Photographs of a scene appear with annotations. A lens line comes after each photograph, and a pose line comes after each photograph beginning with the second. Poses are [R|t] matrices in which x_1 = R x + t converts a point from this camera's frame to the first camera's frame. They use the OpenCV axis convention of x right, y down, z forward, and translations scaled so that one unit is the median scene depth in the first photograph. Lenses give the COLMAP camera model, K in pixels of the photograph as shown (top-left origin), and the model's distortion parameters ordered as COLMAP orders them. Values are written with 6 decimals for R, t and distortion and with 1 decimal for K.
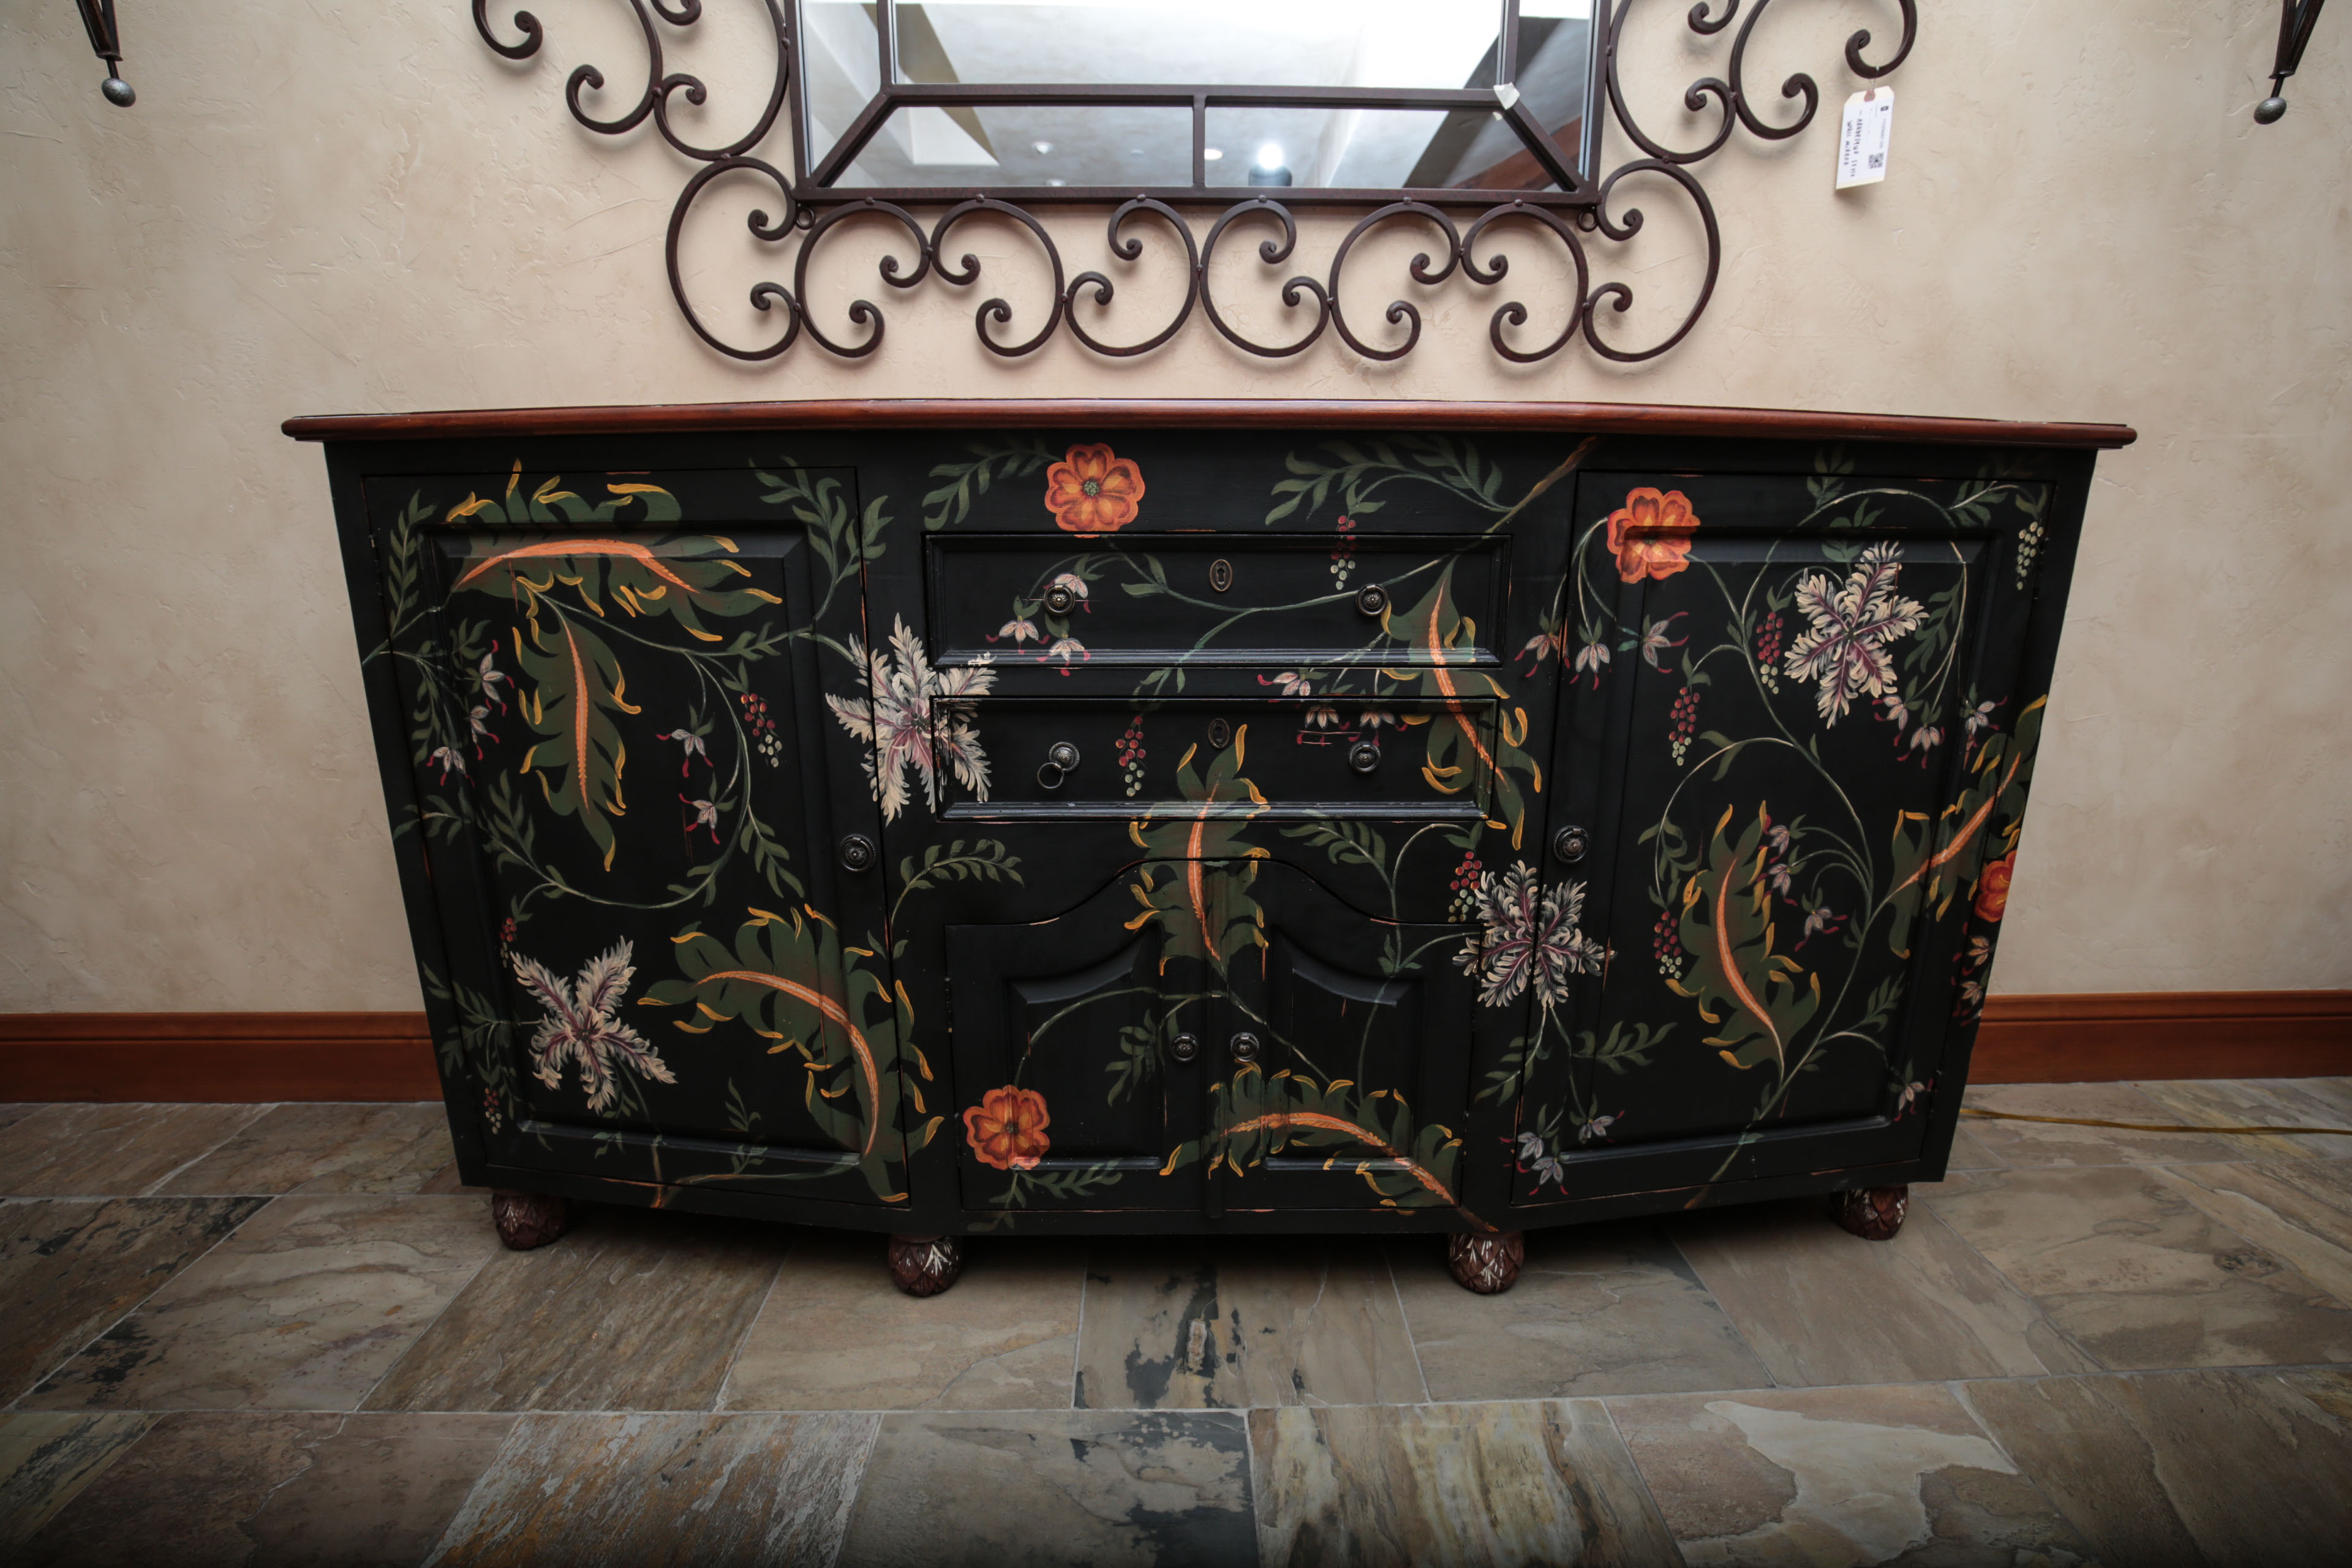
lens RADIAL K [[1066.9, 0, 1170.8], [0, 1066.9, 794.0], [0, 0, 1]] dist [-0.031678, -0.000155]
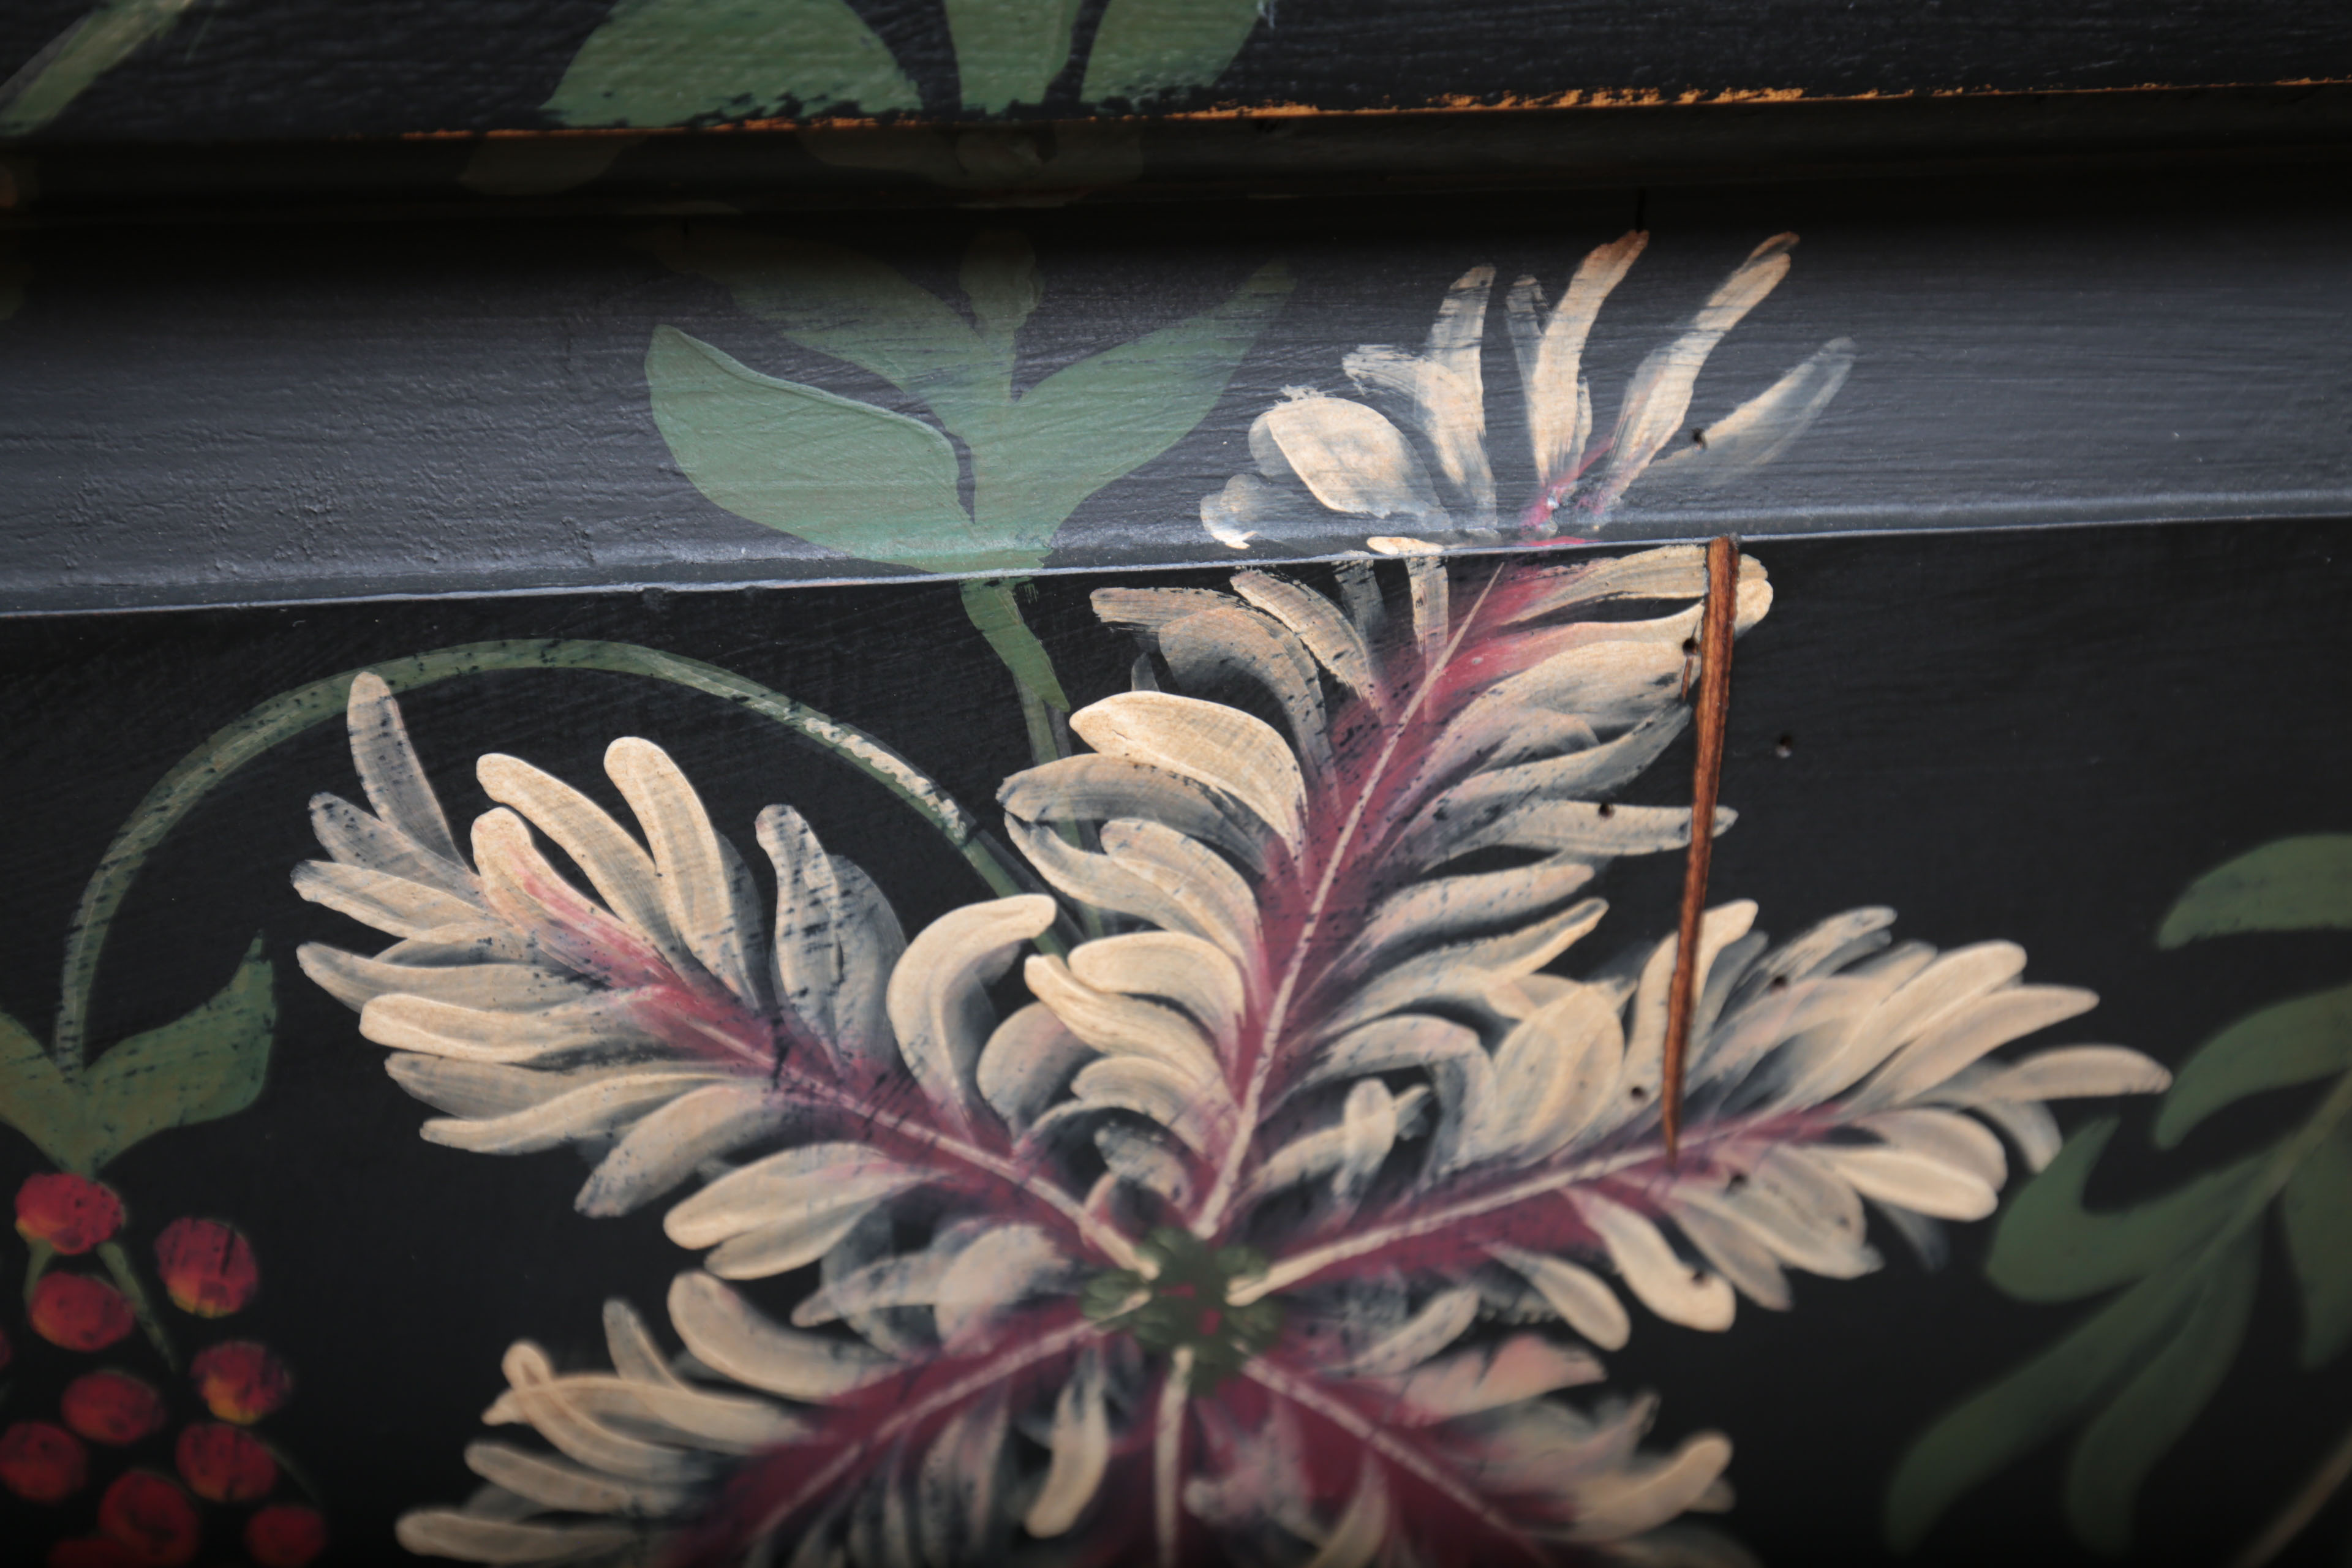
lens RADIAL K [[2196.6, 0, 1176.0], [0, 2196.6, 784.0], [0, 0, 1]] dist [0.037856, 0.008204]
pose [[0.998555, 0.015059, -0.051590, 0.652424], [-0.004476, 0.979909, 0.199397, -0.232741], [0.053557, -0.198878, 0.978560, 0.820376]]
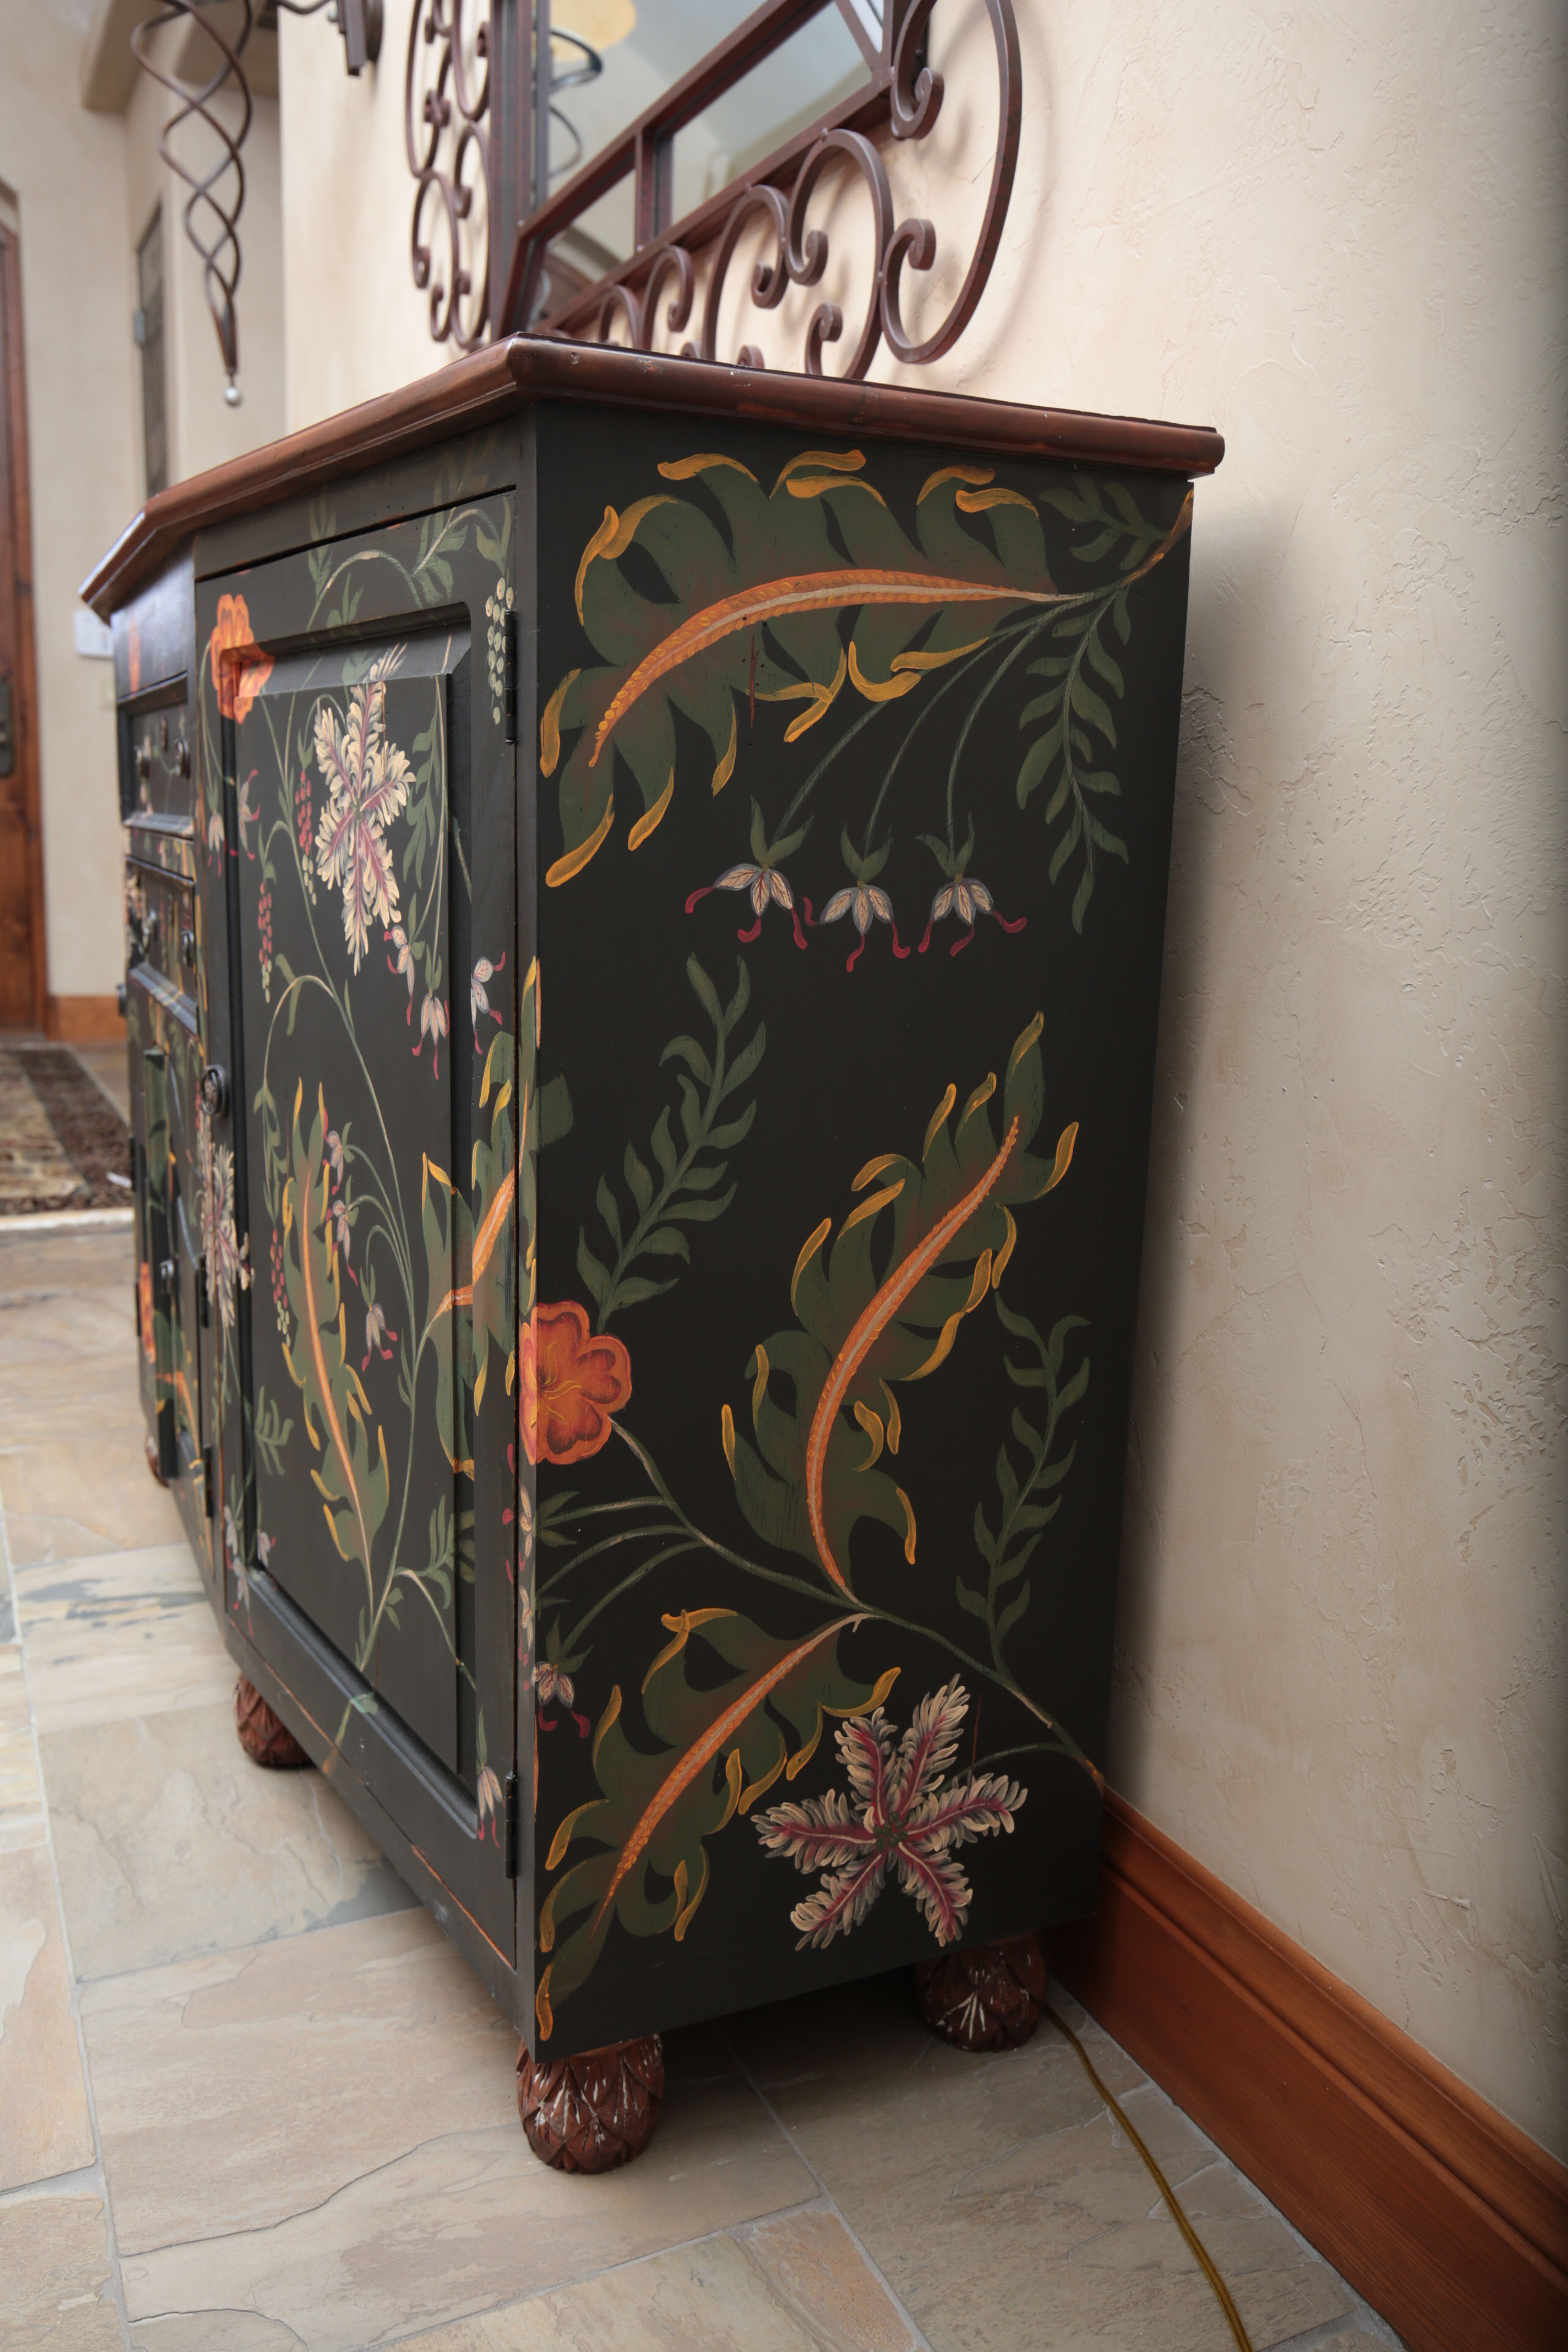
lens RADIAL K [[1835.9, 0, 786.3], [0, 1835.9, 1170.1], [0, 0, 1]] dist [0.027413, 0.001272]
pose [[0.408269, 0.183077, -0.894315, 1.680492], [-0.256852, 0.963141, 0.079909, -0.102378], [0.875981, 0.197082, 0.440245, 0.797265]]
